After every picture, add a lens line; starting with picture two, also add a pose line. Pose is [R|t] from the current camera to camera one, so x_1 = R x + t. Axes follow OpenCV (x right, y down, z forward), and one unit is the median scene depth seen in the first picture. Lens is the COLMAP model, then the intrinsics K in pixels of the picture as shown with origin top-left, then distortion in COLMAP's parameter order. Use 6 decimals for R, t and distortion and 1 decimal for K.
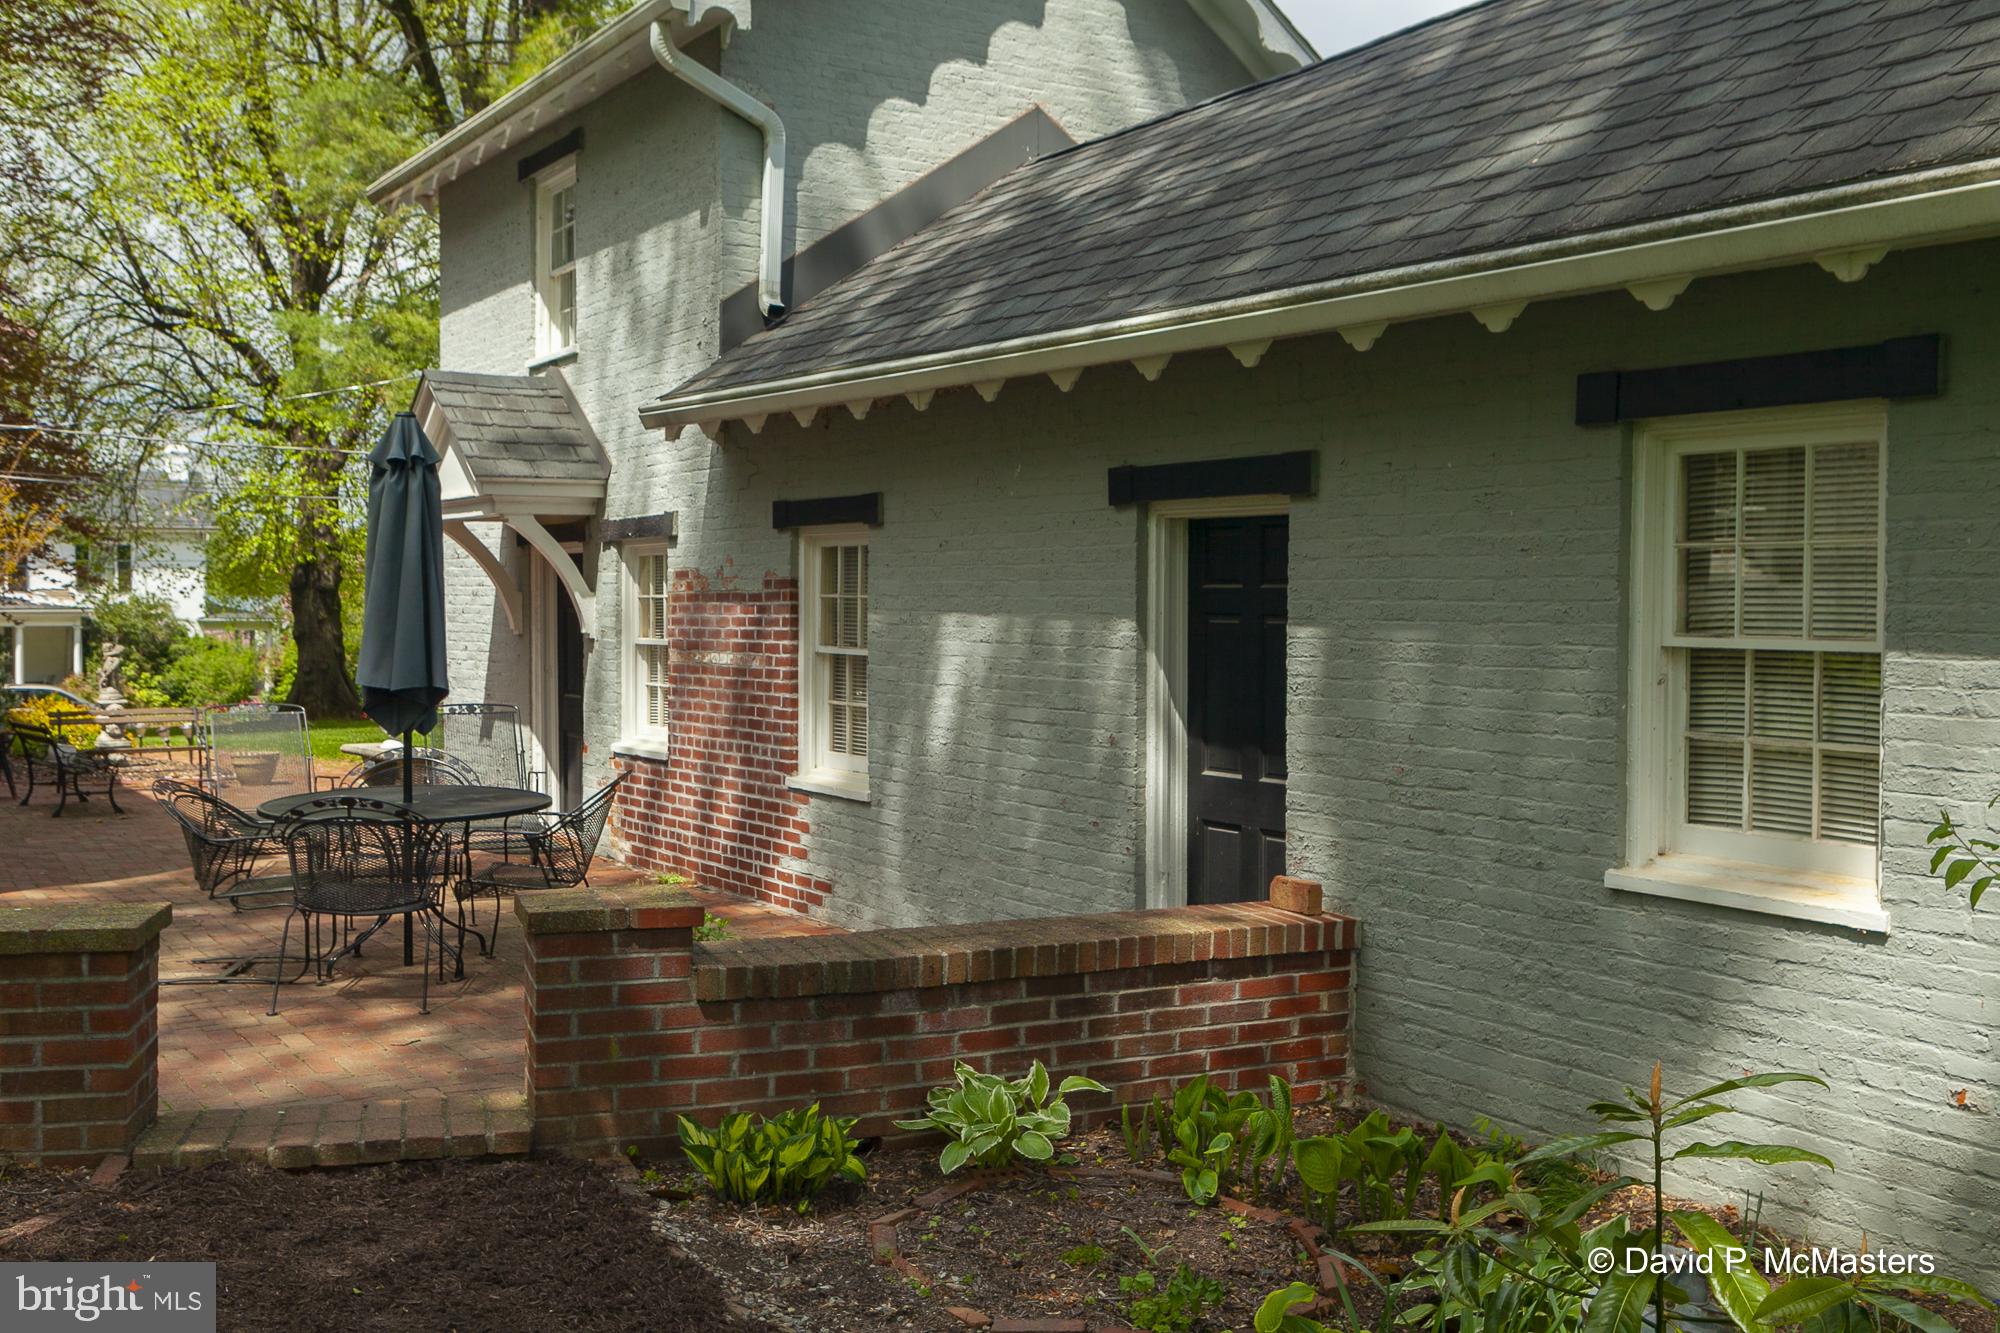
lens RADIAL K [[1977.6, 0, 1000.8], [0, 1977.6, 668.4], [0, 0, 1]] dist [0.006995, 0.000000]
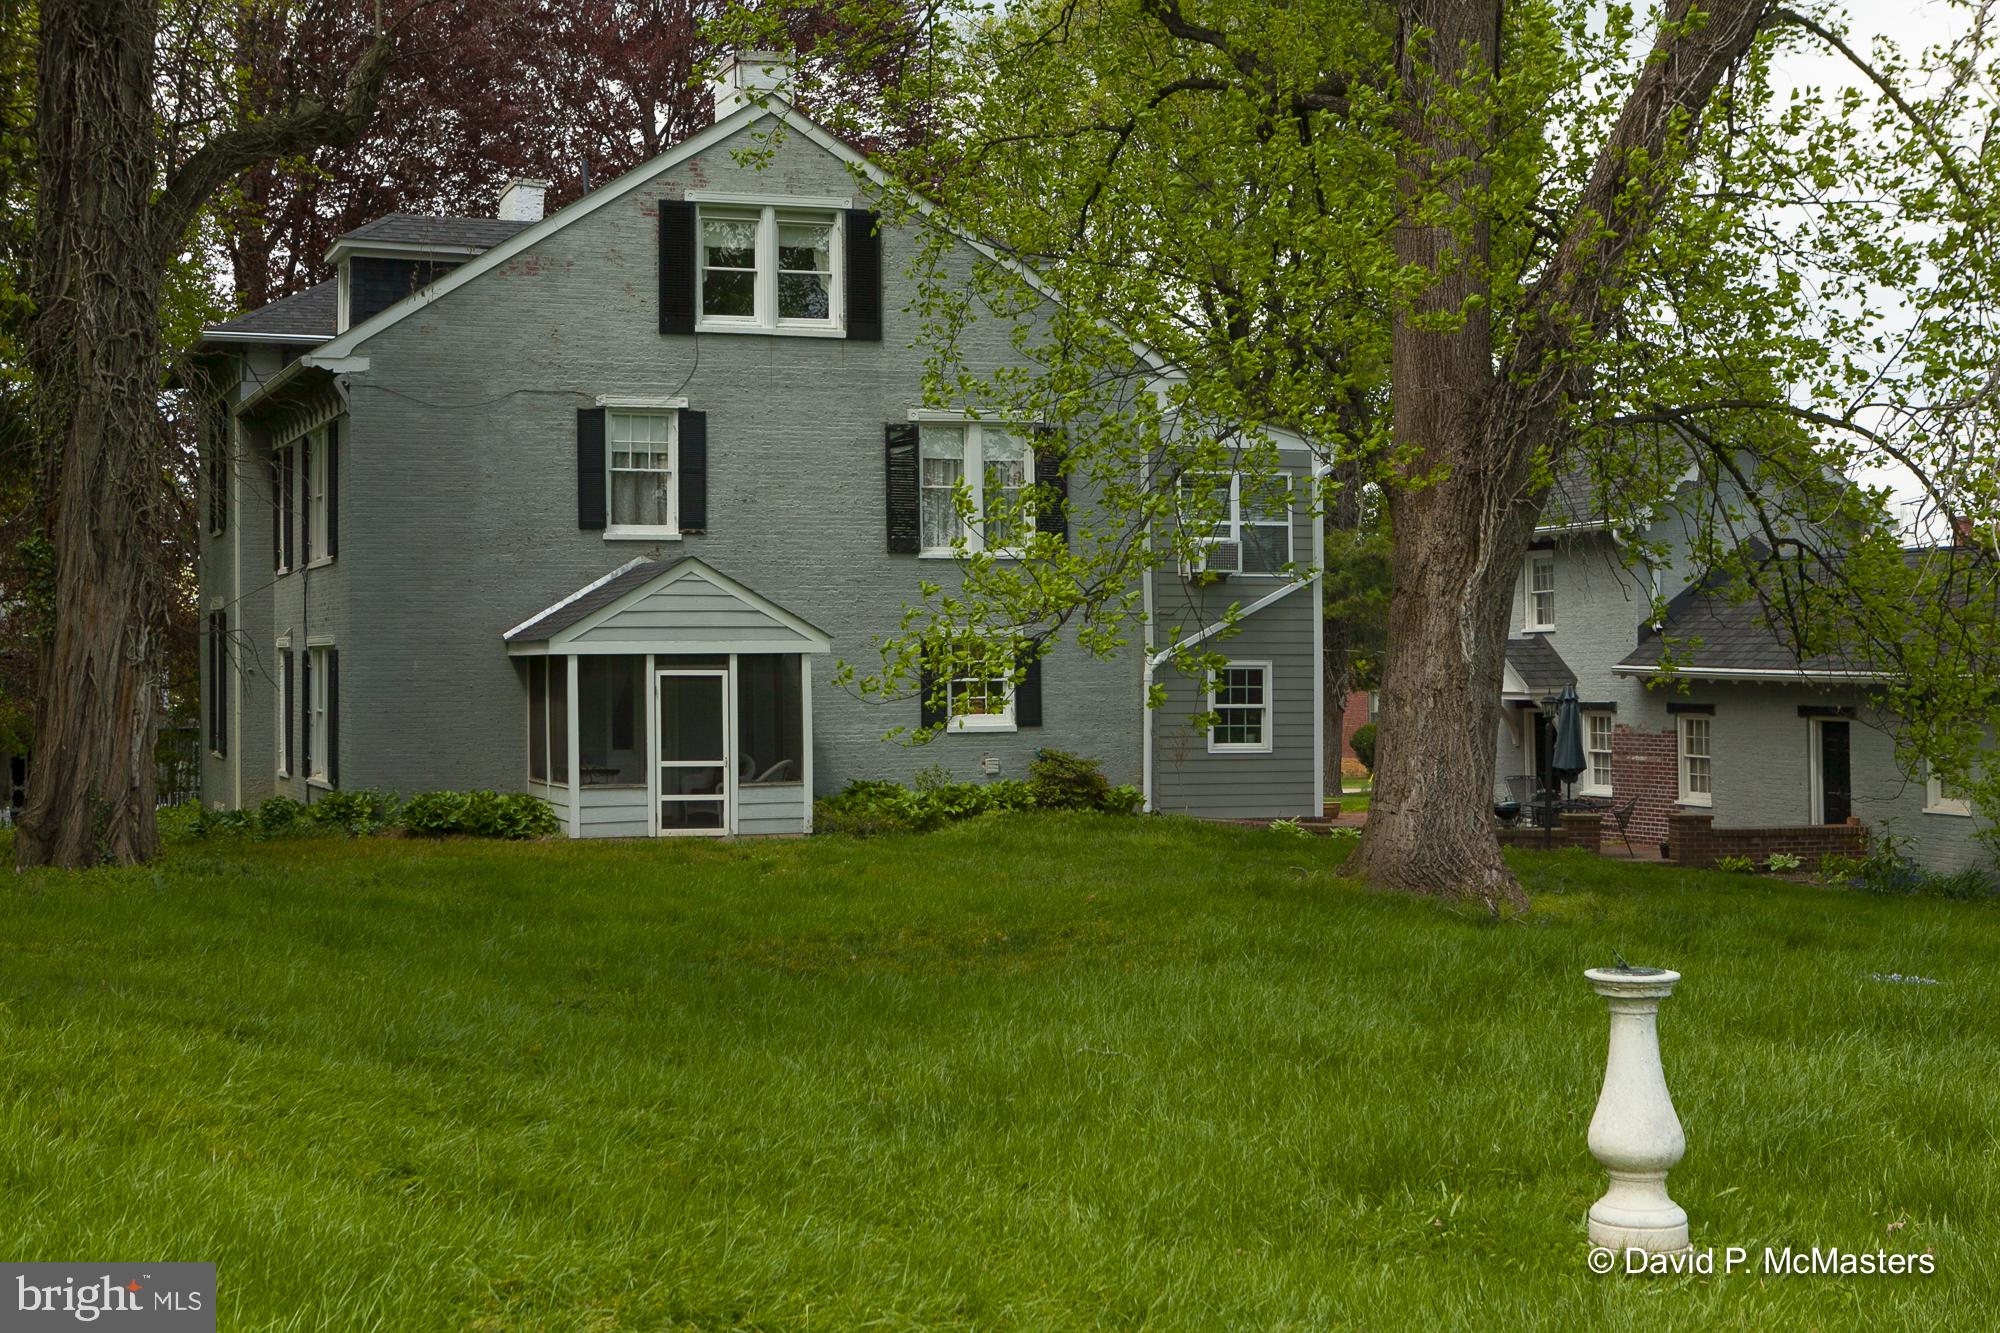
lens RADIAL K [[2671.8, 0, 997.5], [0, 2671.8, 656.4], [0, 0, 1]] dist [0.053055, 0.000000]
pose [[0.979979, -0.019066, -0.198185, -0.383838], [0.013162, 0.999431, -0.031062, -0.058236], [0.198664, 0.027832, 0.979672, -3.881303]]
